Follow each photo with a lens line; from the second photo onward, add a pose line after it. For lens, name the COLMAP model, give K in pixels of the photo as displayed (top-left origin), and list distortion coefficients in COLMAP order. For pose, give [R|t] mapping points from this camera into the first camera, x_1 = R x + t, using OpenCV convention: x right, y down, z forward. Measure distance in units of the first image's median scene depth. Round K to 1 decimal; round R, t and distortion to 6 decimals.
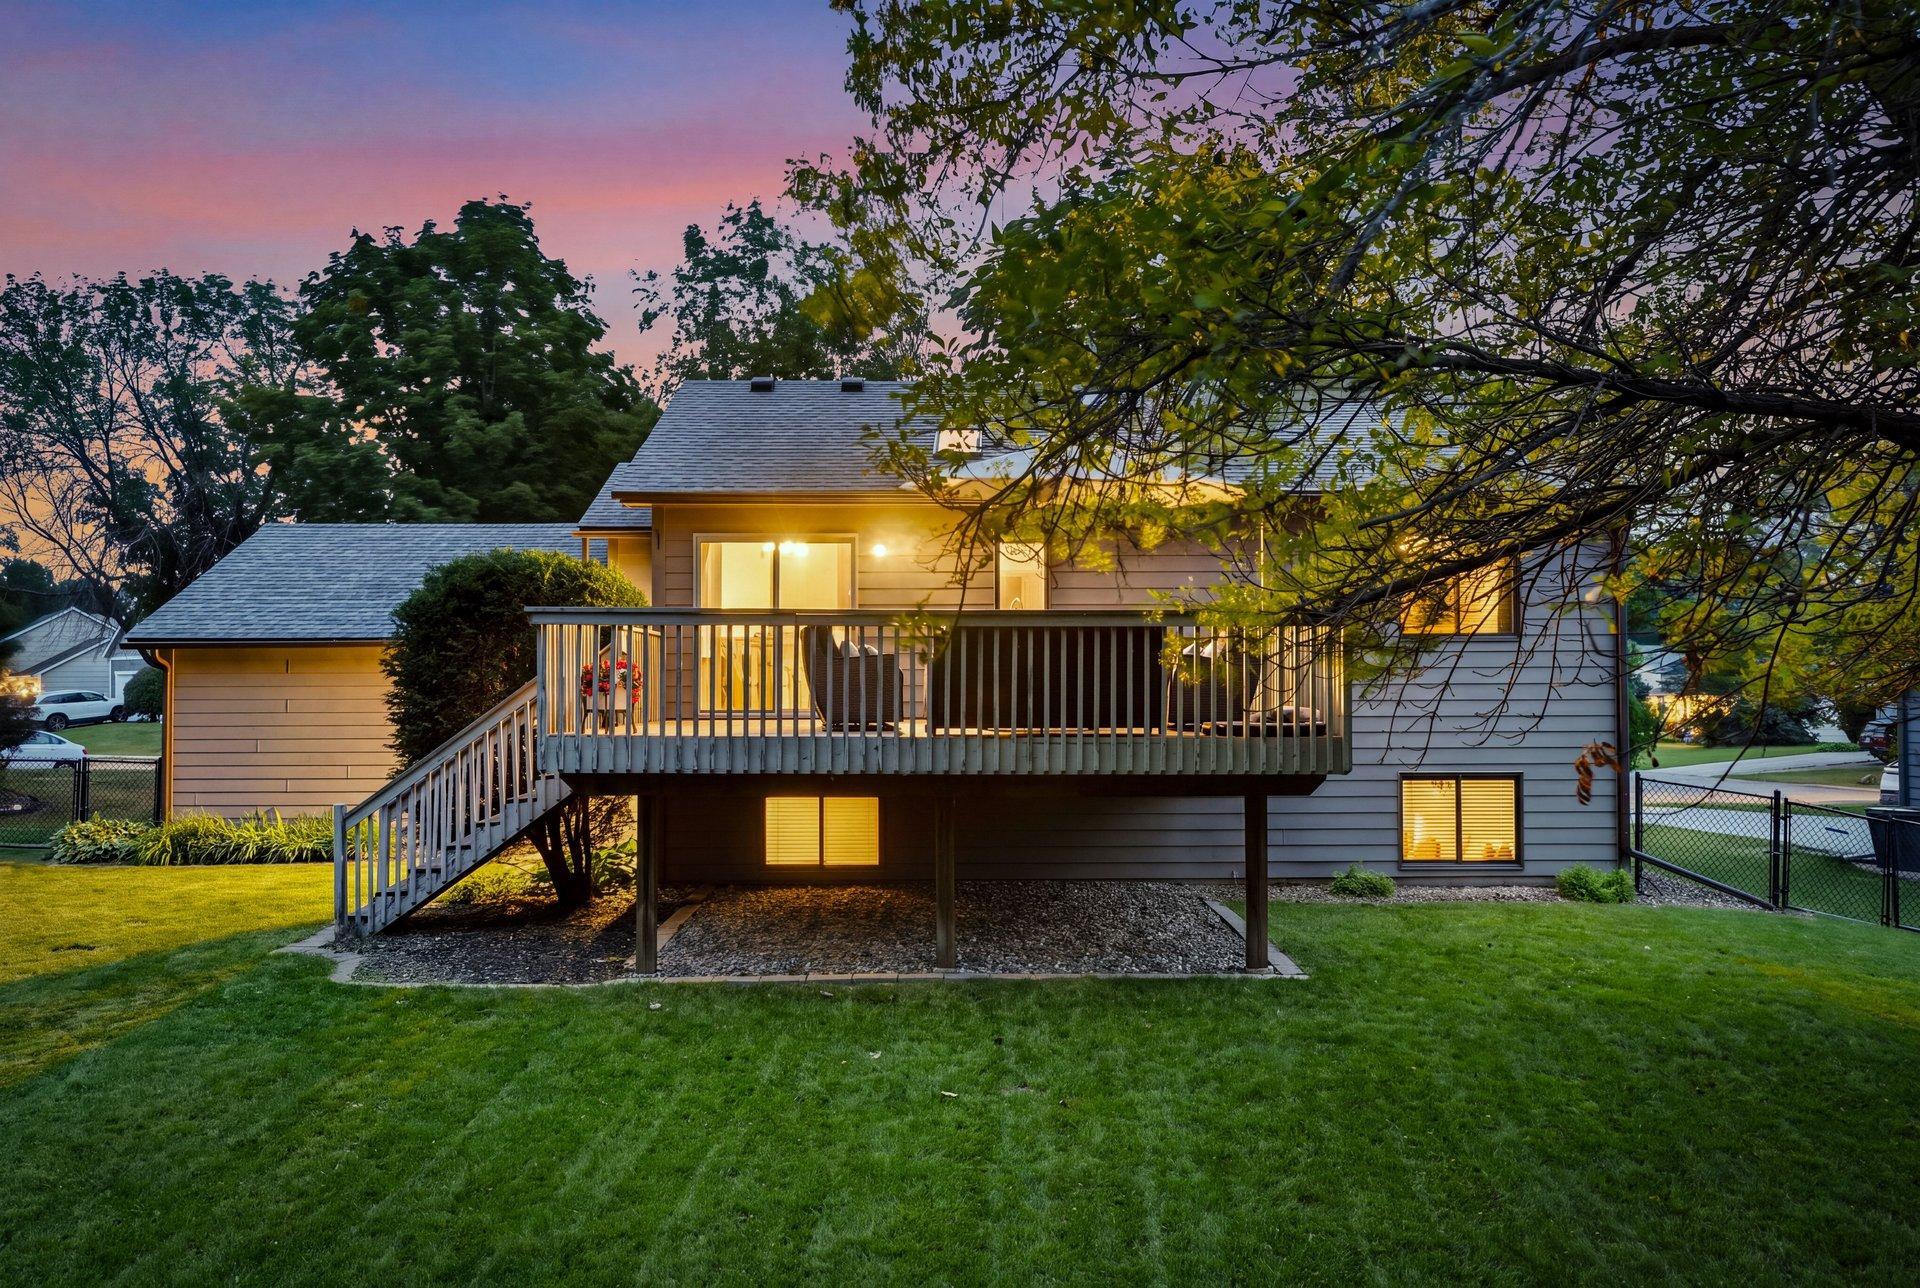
lens RADIAL K [[1292.4, 0, 960.1], [0, 1292.4, 642.8], [0, 0, 1]] dist [0.003446, 0.000949]
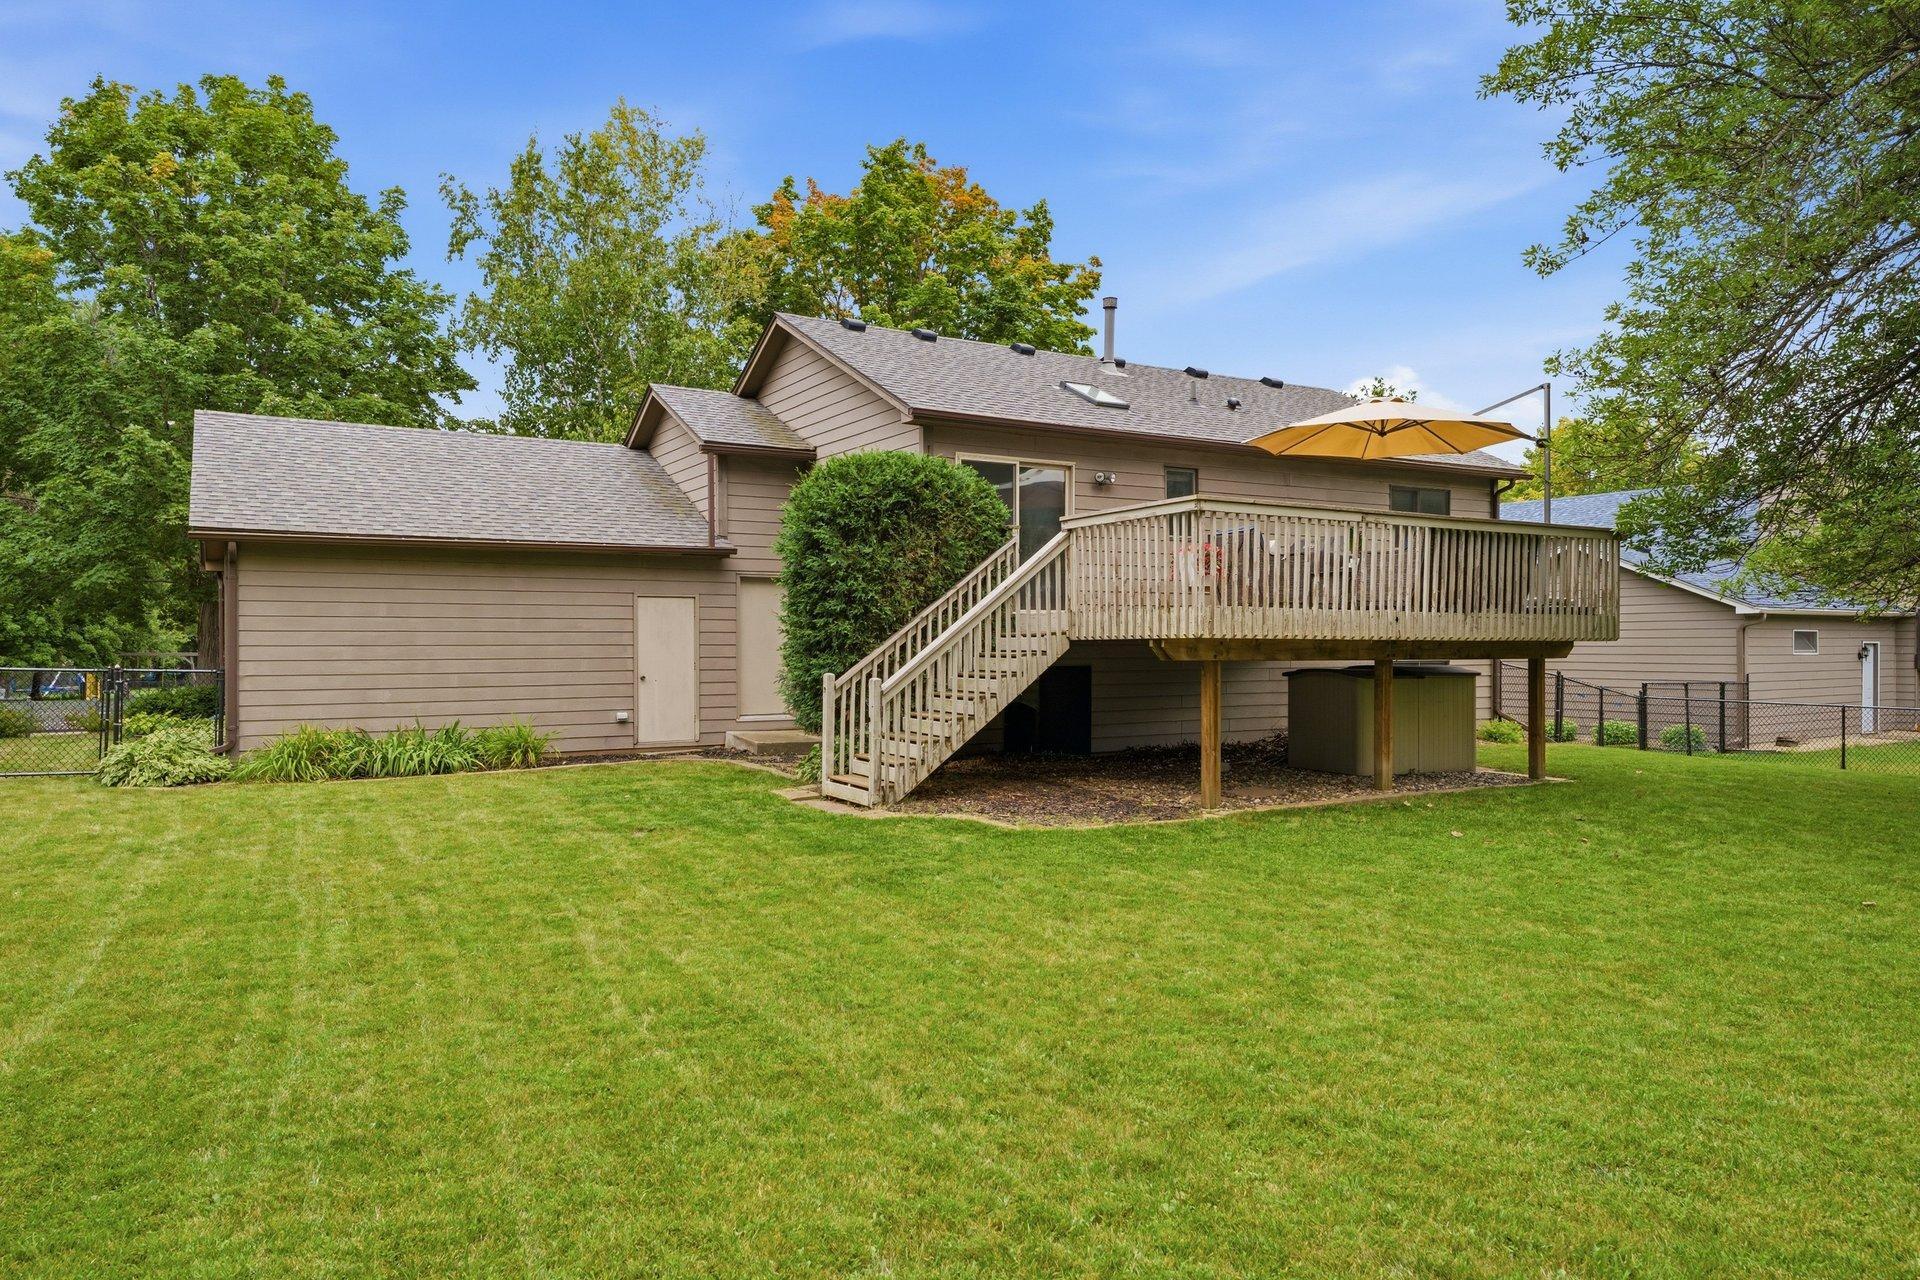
lens RADIAL K [[1122.4, 0, 905.7], [0, 1122.4, 648.1], [0, 0, 1]] dist [0.018024, -0.000231]
pose [[0.892824, -0.000932, 0.450406, -0.579327], [-0.015399, 0.999350, 0.032593, 0.046658], [-0.450143, -0.036035, 0.892229, 0.121413]]
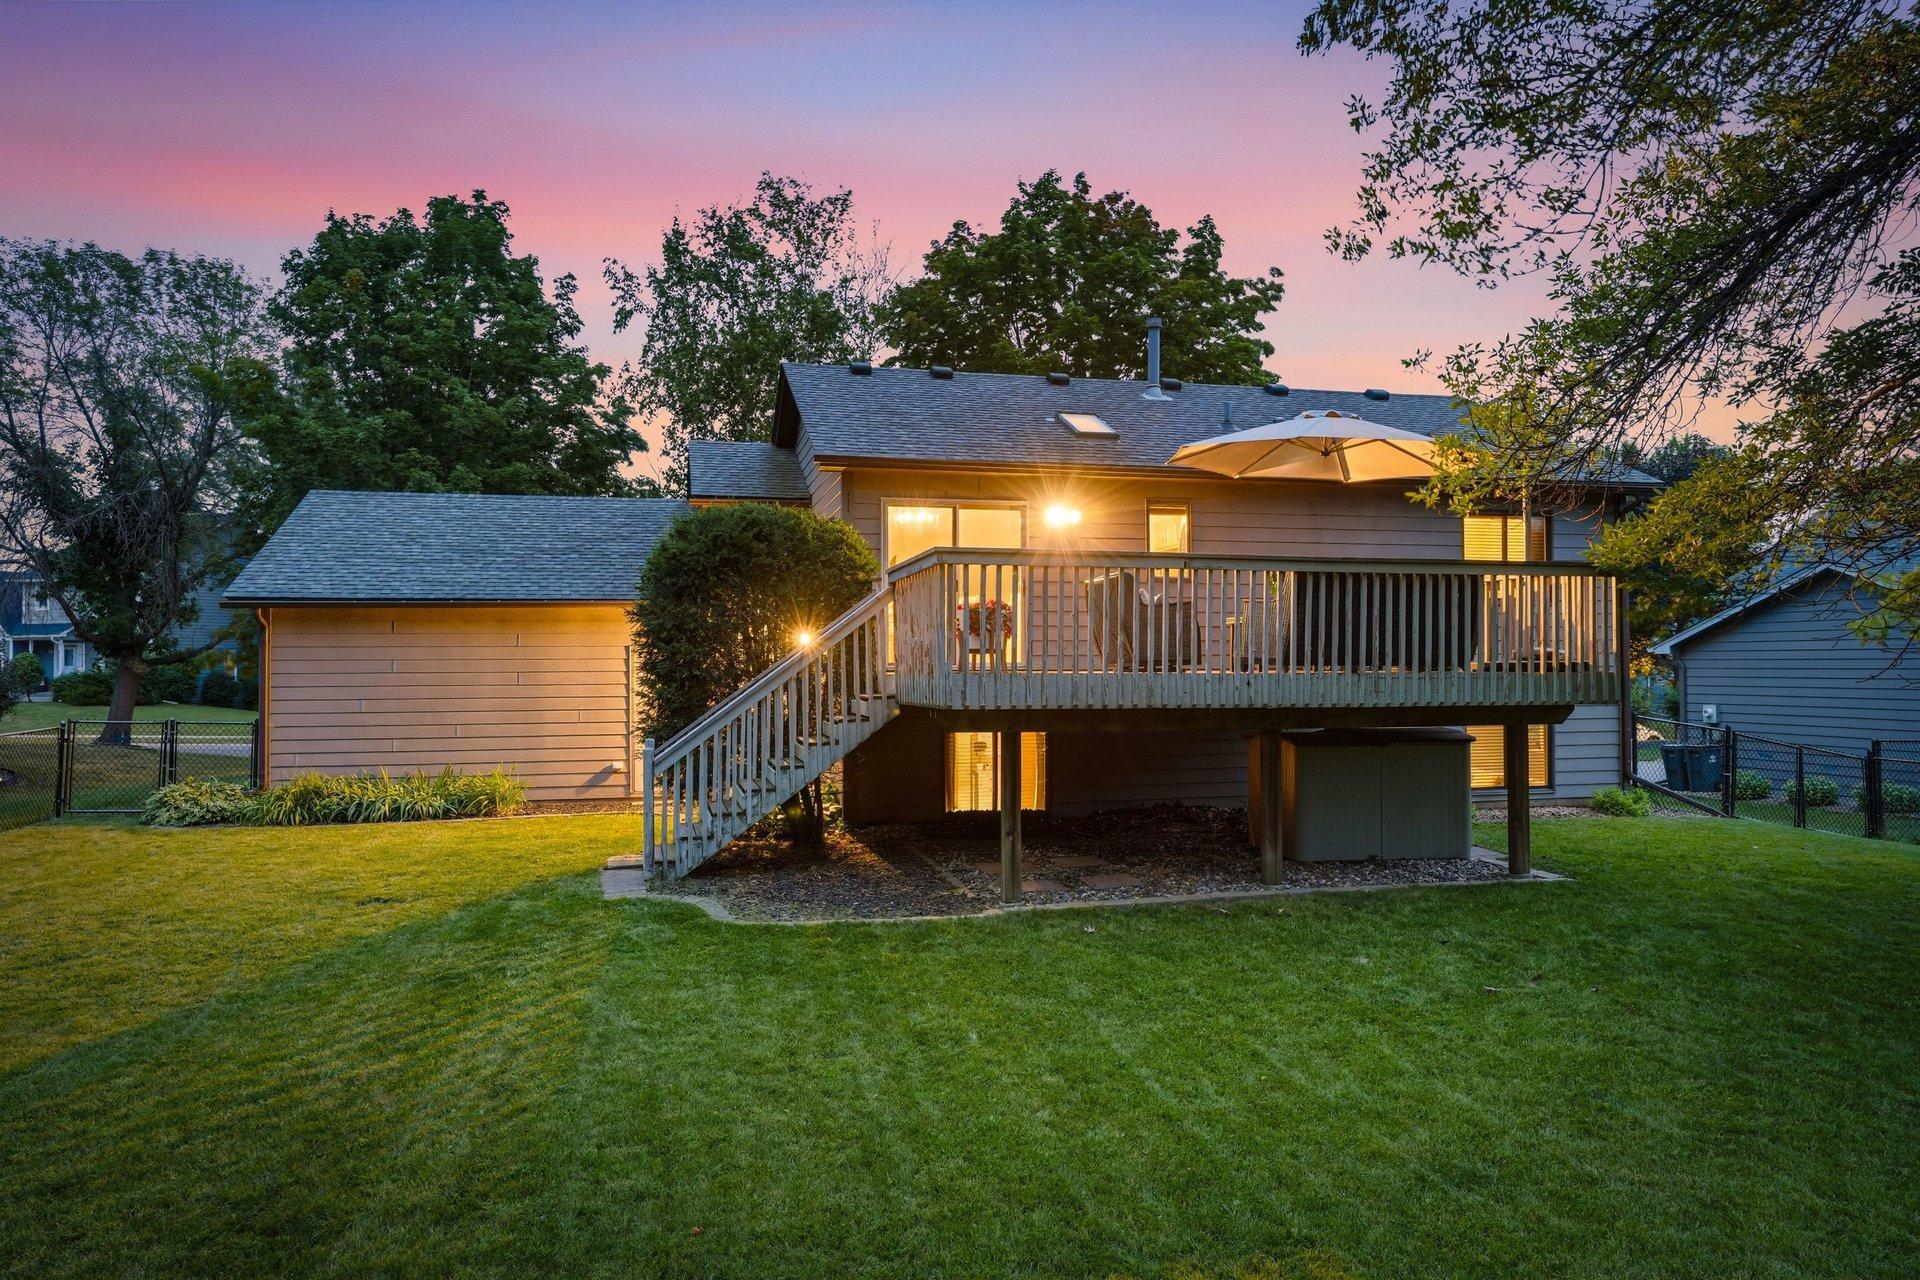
lens RADIAL K [[1095.9, 0, 933.3], [0, 1095.9, 647.2], [0, 0, 1]] dist [-0.002030, 0.000486]
pose [[0.981632, 0.000893, 0.190783, -0.287782], [-0.003350, 0.999916, 0.012557, 0.023471], [-0.190756, -0.012965, 0.981552, 0.087352]]
